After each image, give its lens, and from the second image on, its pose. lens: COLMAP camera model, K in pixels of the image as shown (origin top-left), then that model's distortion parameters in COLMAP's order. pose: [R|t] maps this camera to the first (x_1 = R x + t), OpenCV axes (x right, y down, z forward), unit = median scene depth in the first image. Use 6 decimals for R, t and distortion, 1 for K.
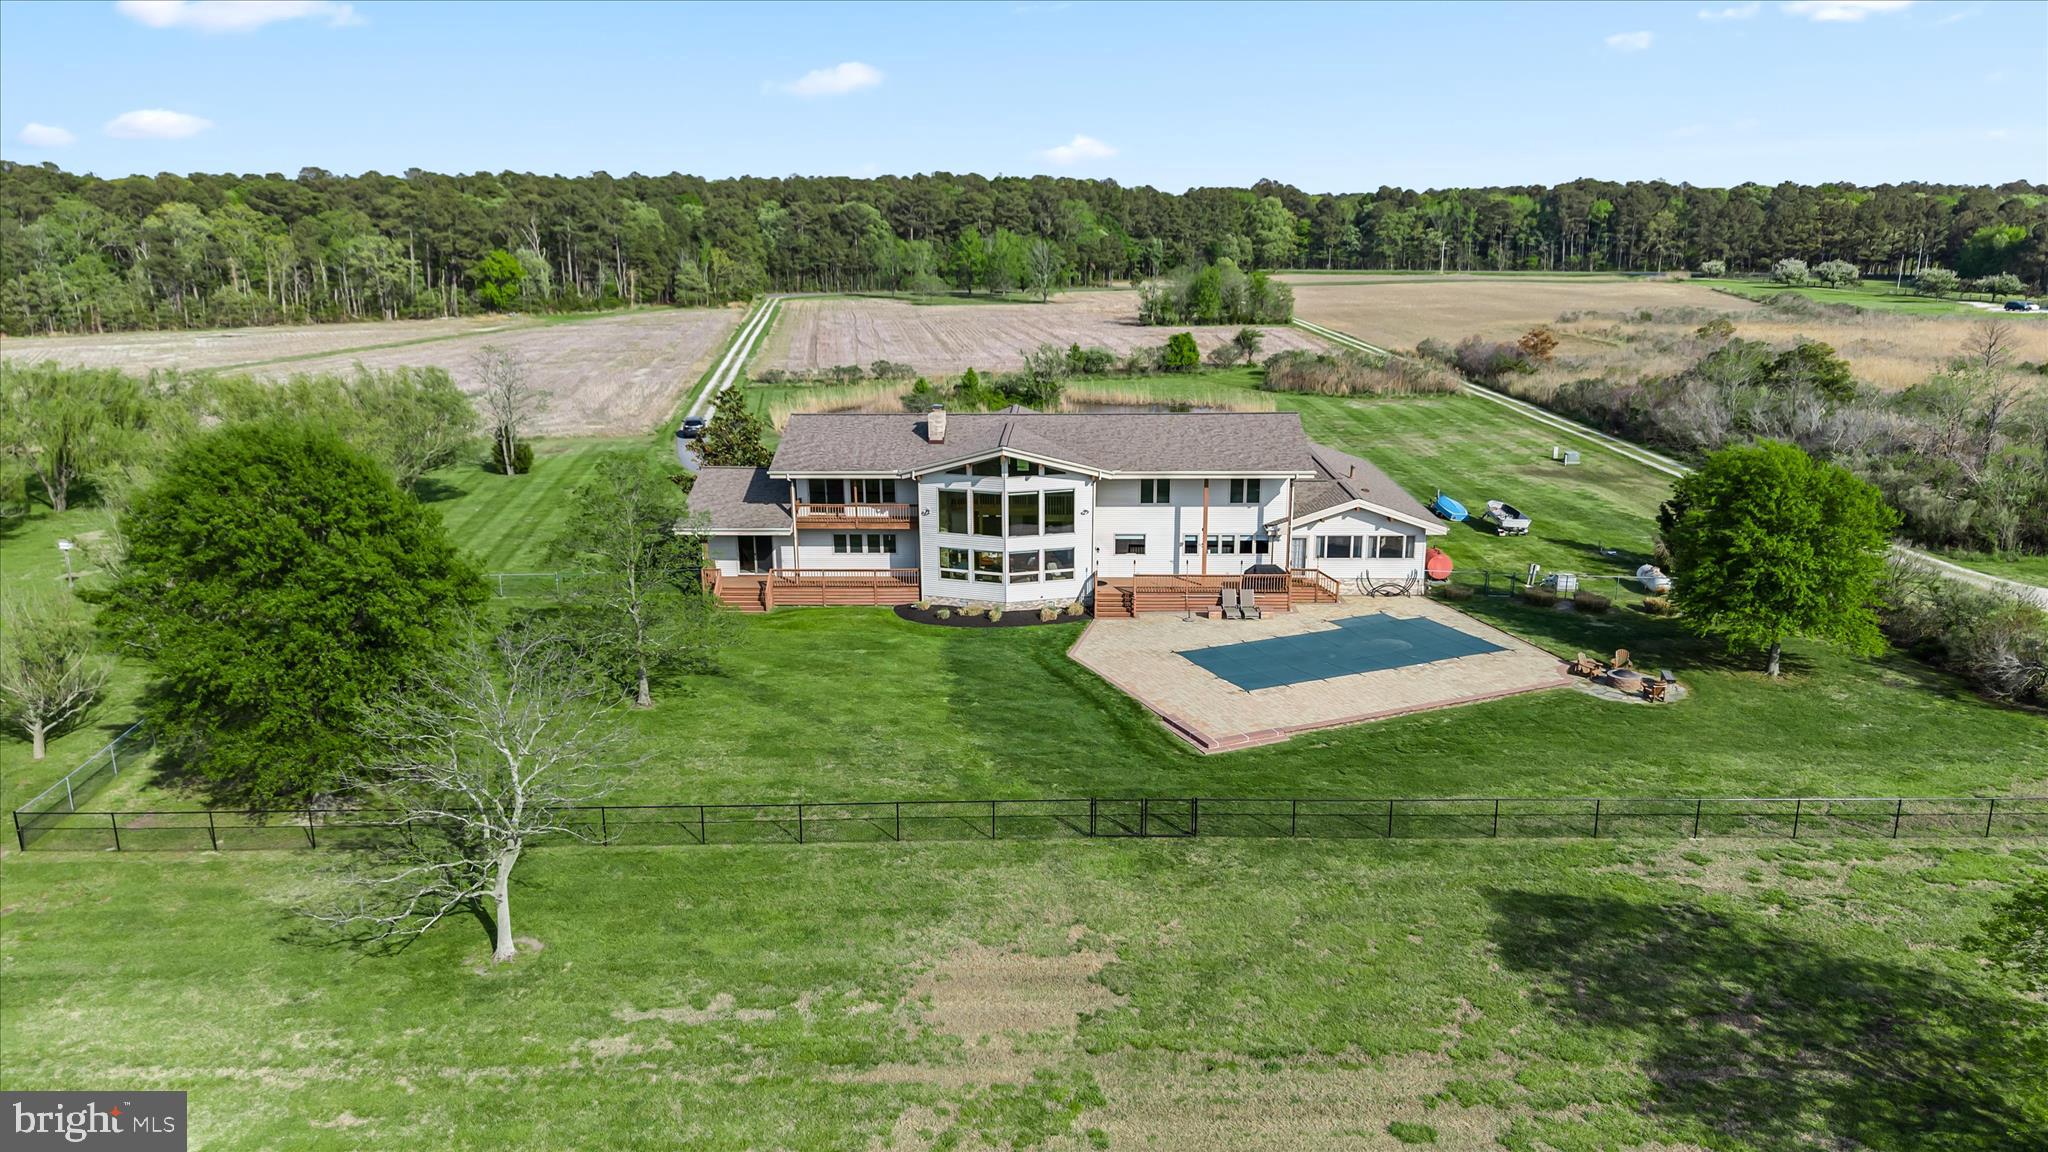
lens RADIAL K [[1452.0, 0, 1022.9], [0, 1452.0, 573.9], [0, 0, 1]] dist [0.052961, -0.055555]
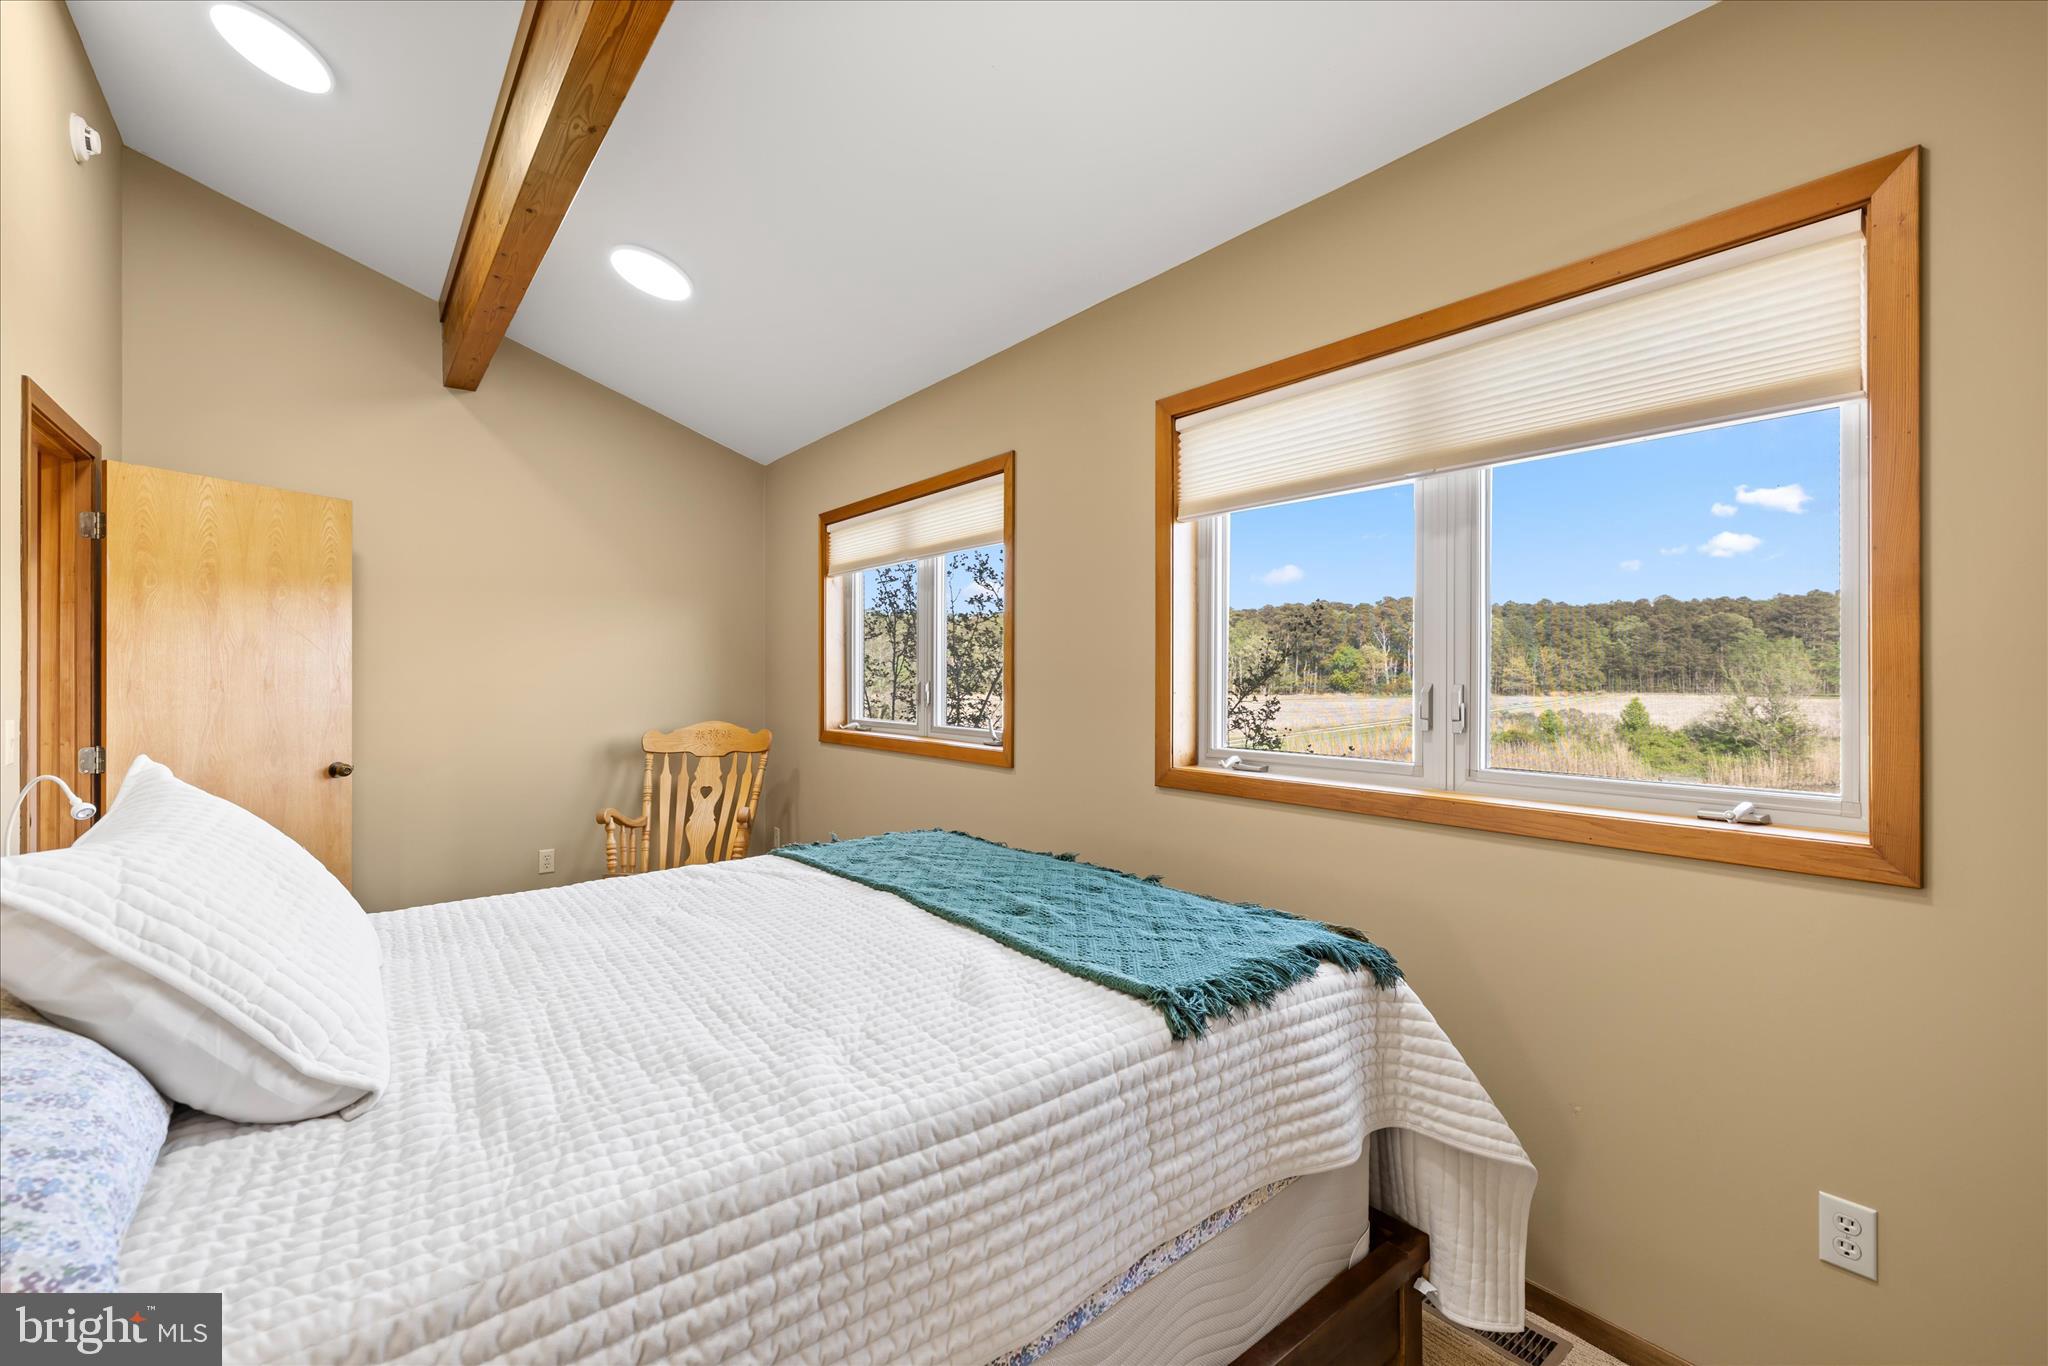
lens RADIAL K [[861.9, 0, 1022.8], [0, 861.9, 676.5], [0, 0, 1]] dist [-0.004042, 0.000545]
pose [[0.643319, 0.004773, -0.765584, 0.046849], [-0.187197, 0.970608, -0.151250, -0.020271], [0.742360, 0.240617, 0.625304, 0.280680]]
